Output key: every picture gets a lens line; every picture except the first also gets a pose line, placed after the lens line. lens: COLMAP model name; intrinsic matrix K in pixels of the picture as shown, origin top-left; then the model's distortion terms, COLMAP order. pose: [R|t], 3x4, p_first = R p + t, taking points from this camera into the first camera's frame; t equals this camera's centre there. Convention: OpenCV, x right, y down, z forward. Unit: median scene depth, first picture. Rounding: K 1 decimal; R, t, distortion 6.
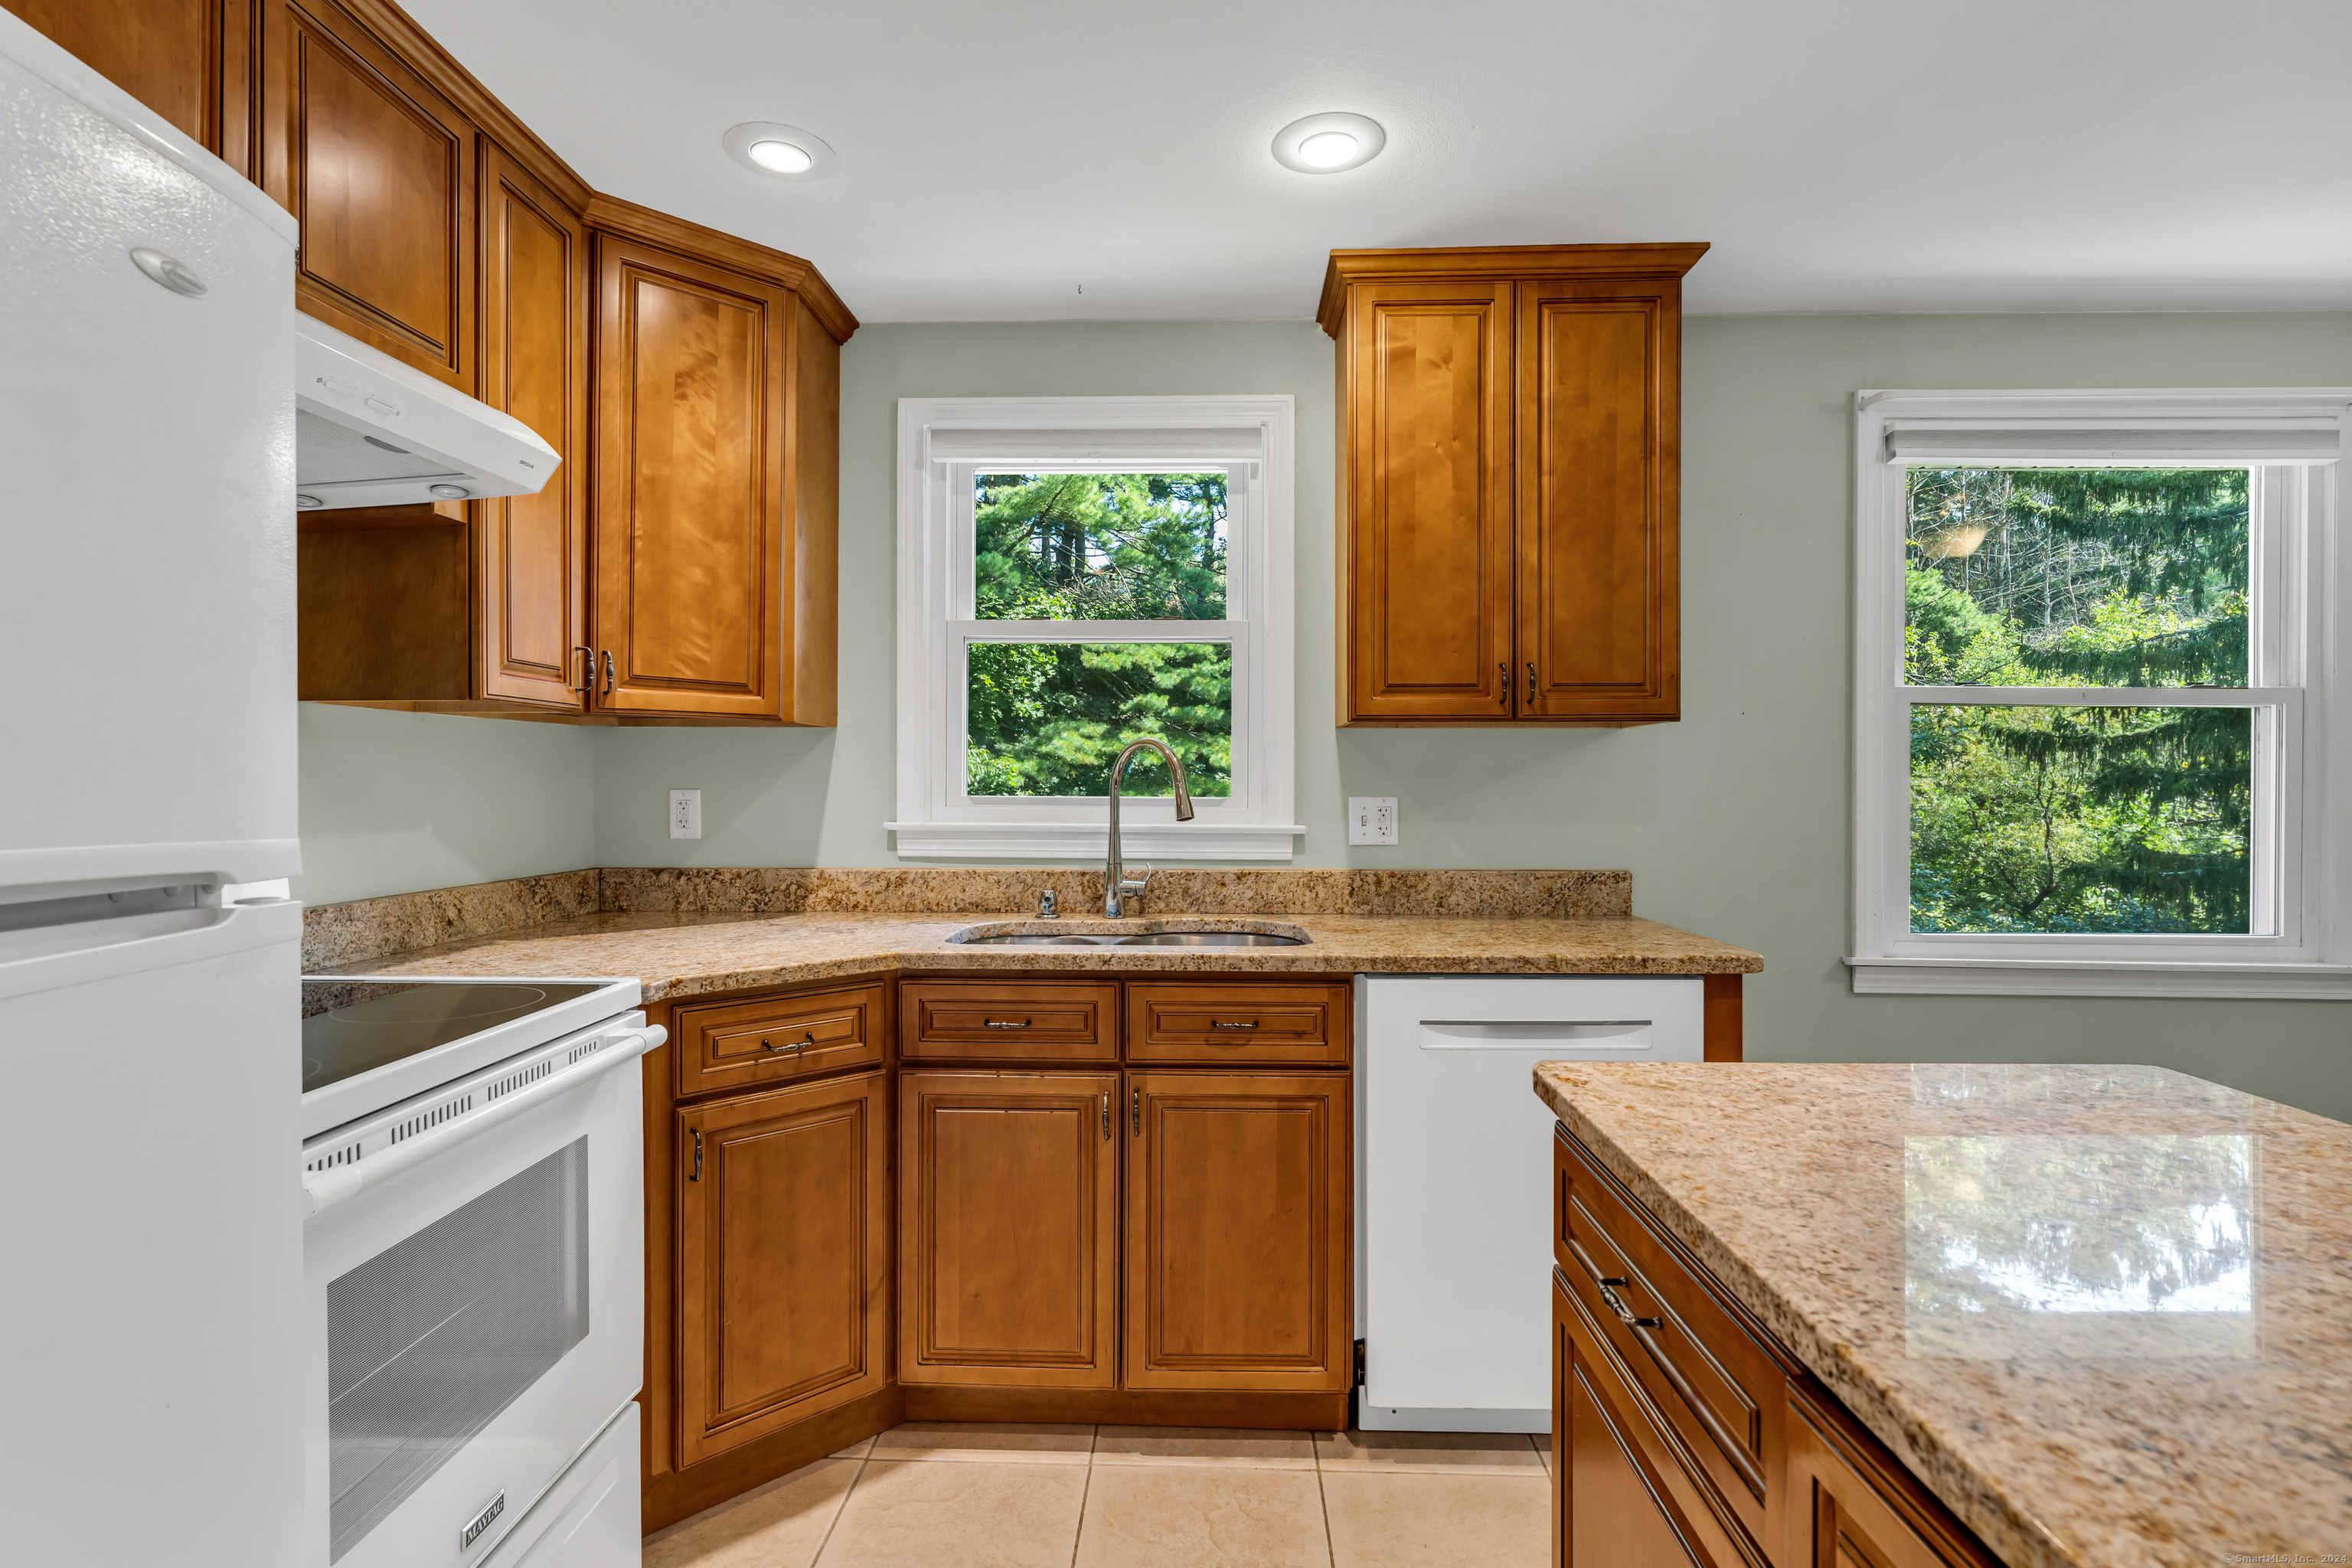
lens RADIAL K [[1129.6, 0, 1169.1], [0, 1129.6, 781.4], [0, 0, 1]] dist [-0.003496, -0.000706]
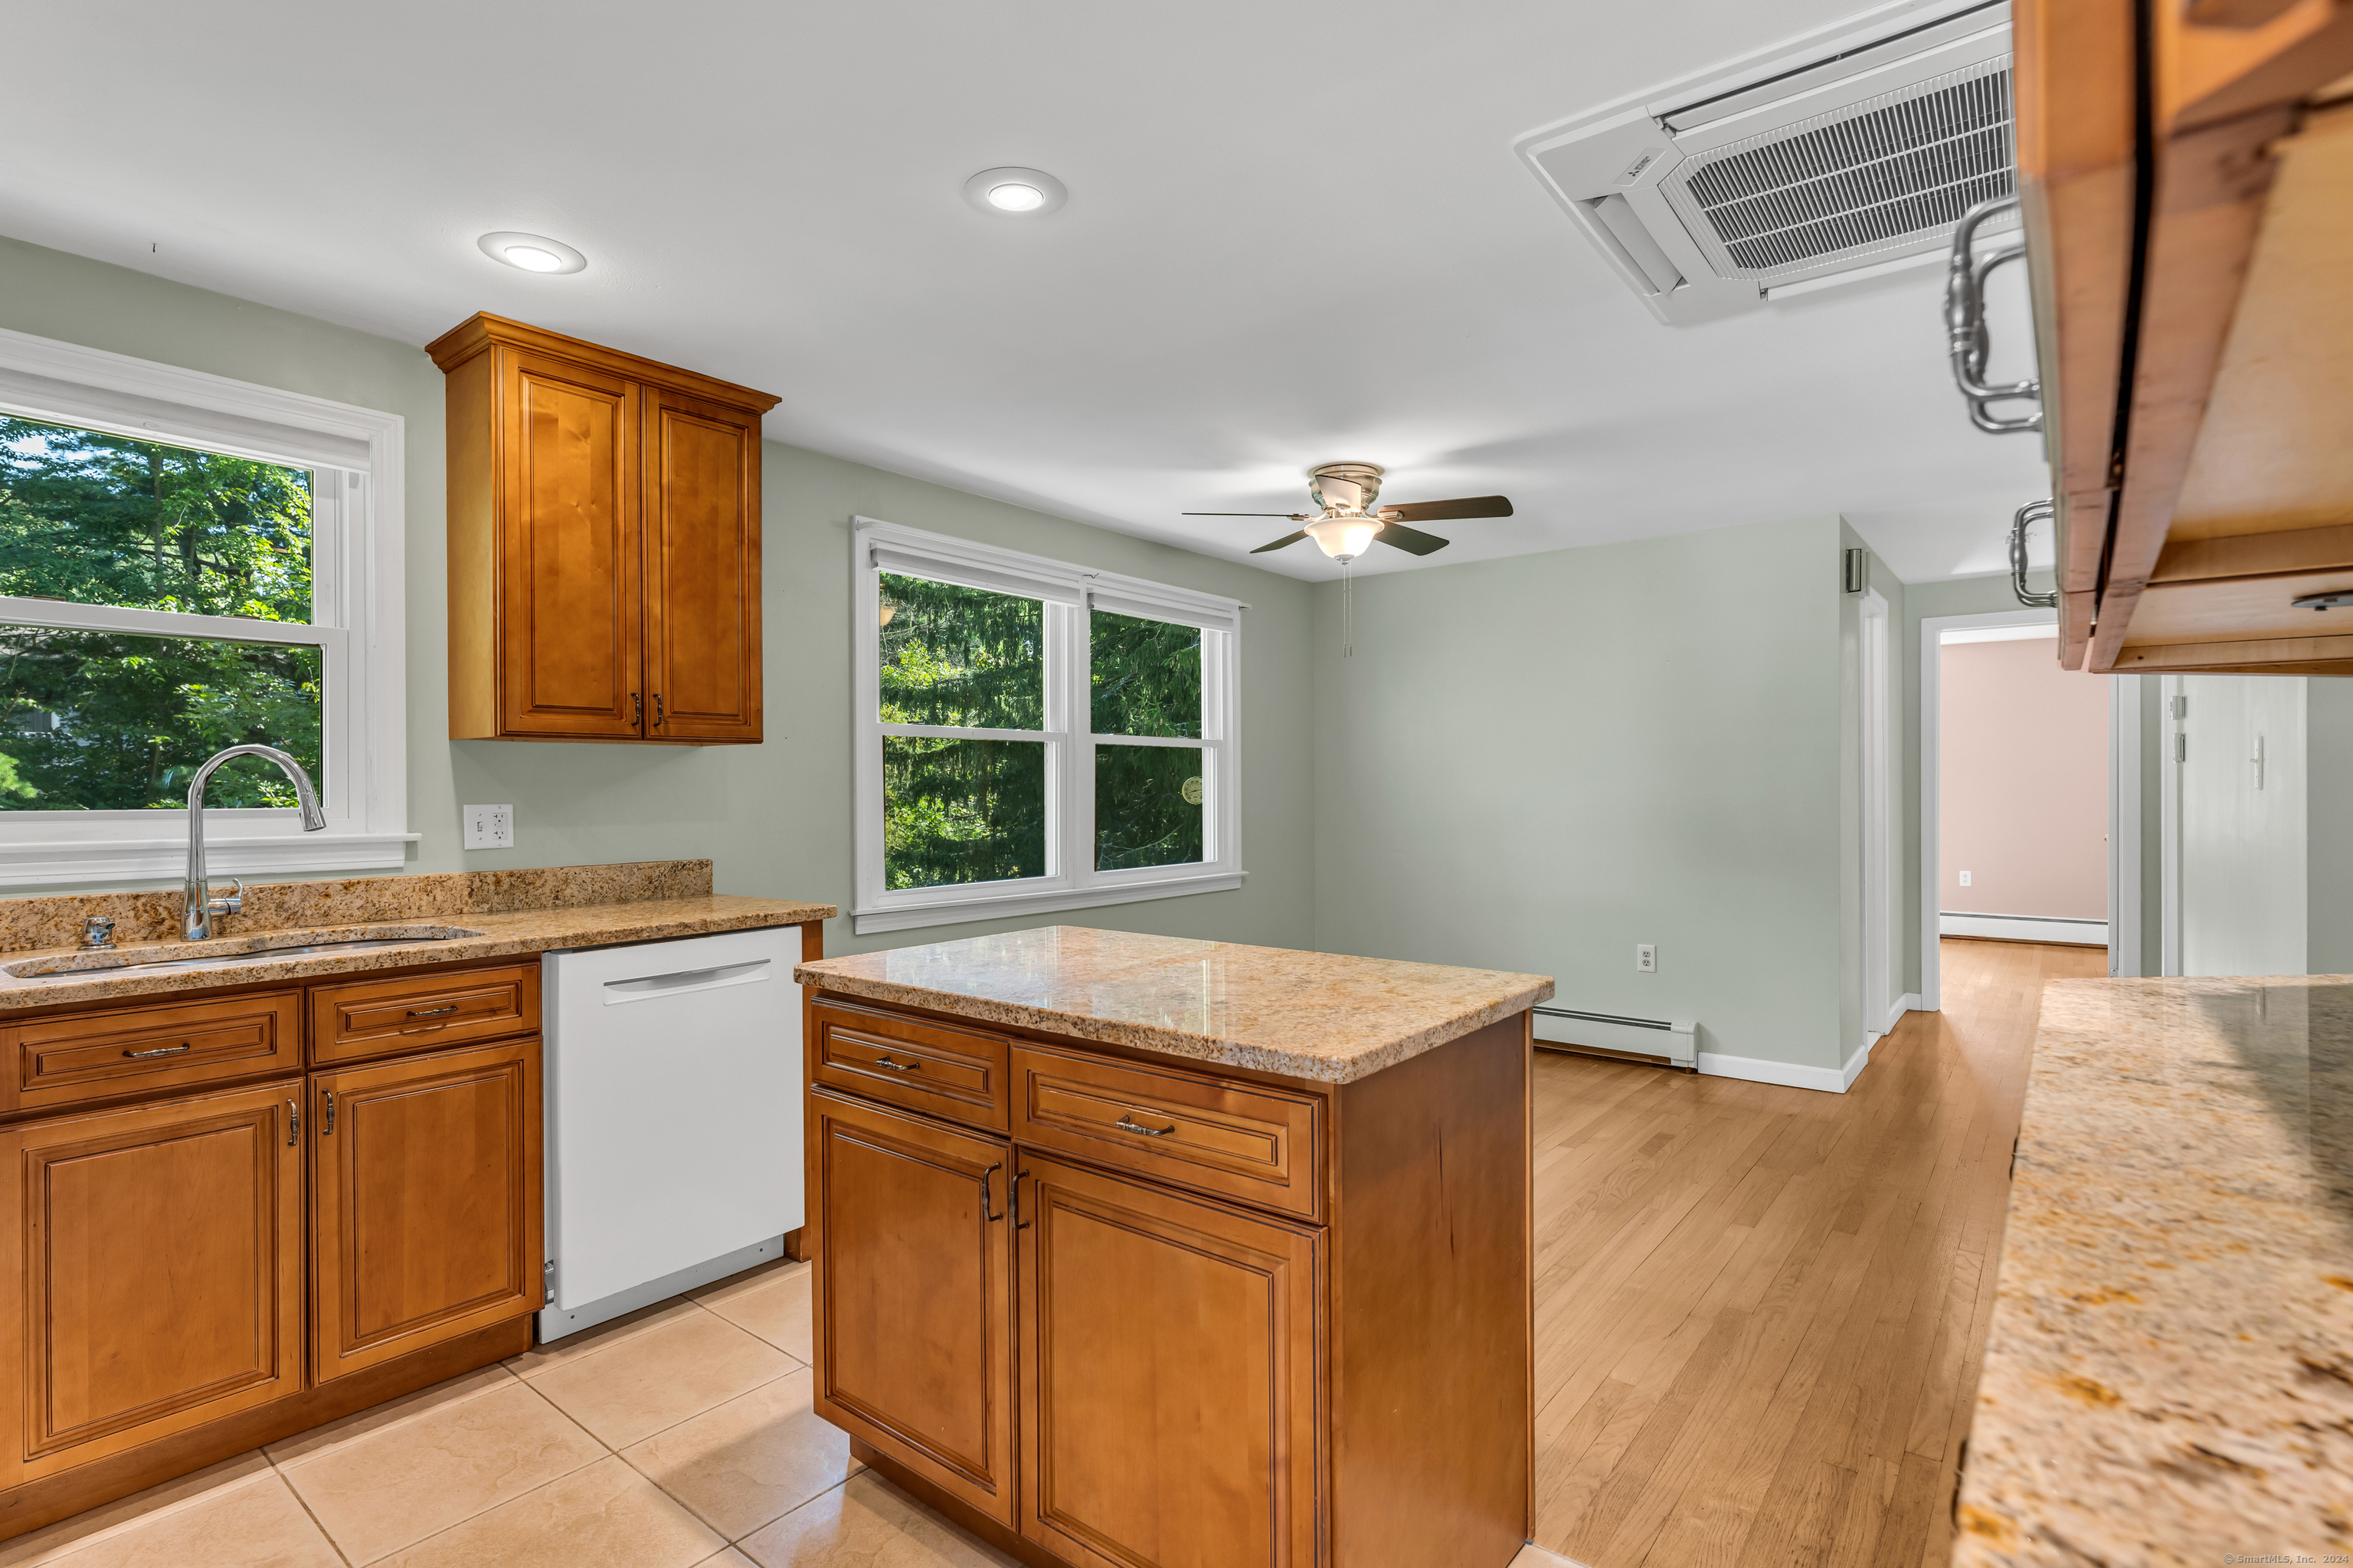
lens RADIAL K [[1129.3, 0, 1174.5], [0, 1129.3, 792.5], [0, 0, 1]] dist [-0.001552, -0.000454]
pose [[0.595089, -0.008823, 0.803612, -0.342930], [0.006854, 0.999959, 0.005904, 0.000568], [-0.803631, 0.001994, 0.595125, -0.204586]]
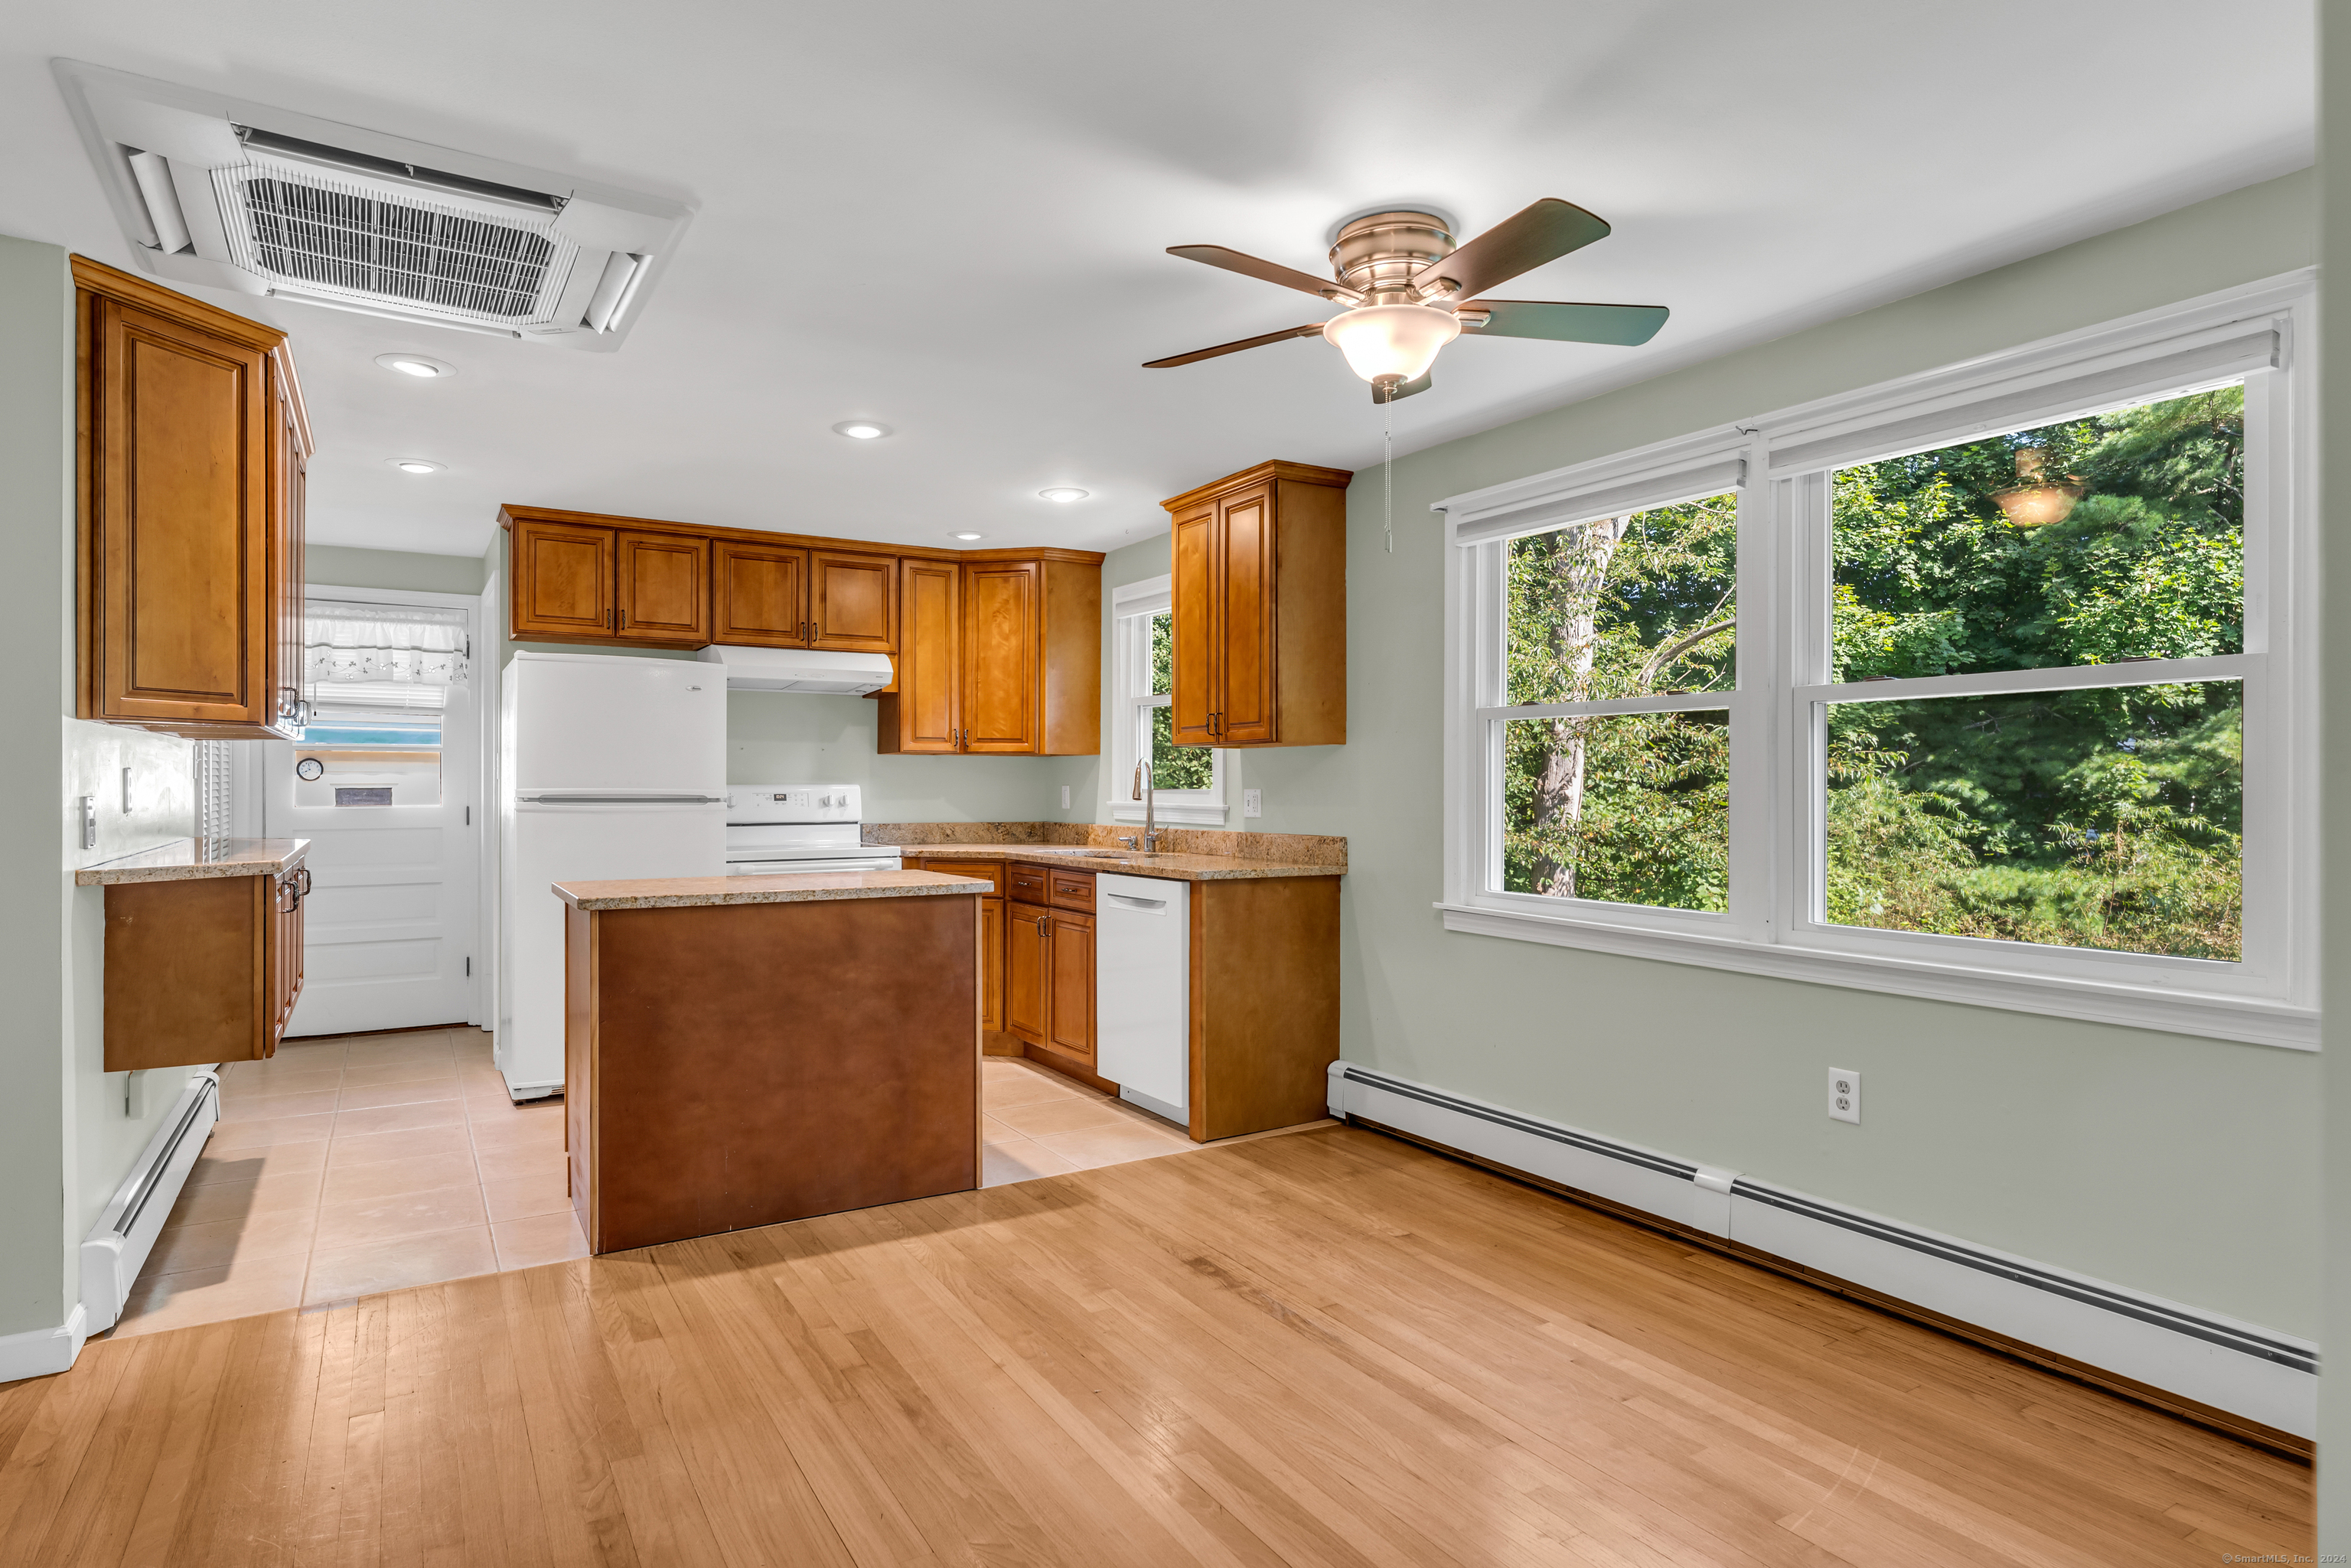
lens RADIAL K [[1278.5, 0, 1175.5], [0, 1278.5, 784.0], [0, 0, 1]] dist [-0.000555, -0.000130]
pose [[0.553044, -0.002179, -0.833149, 1.957023], [-0.002774, 0.999986, -0.004457, 0.017003], [0.833147, 0.004777, 0.553030, -0.177131]]
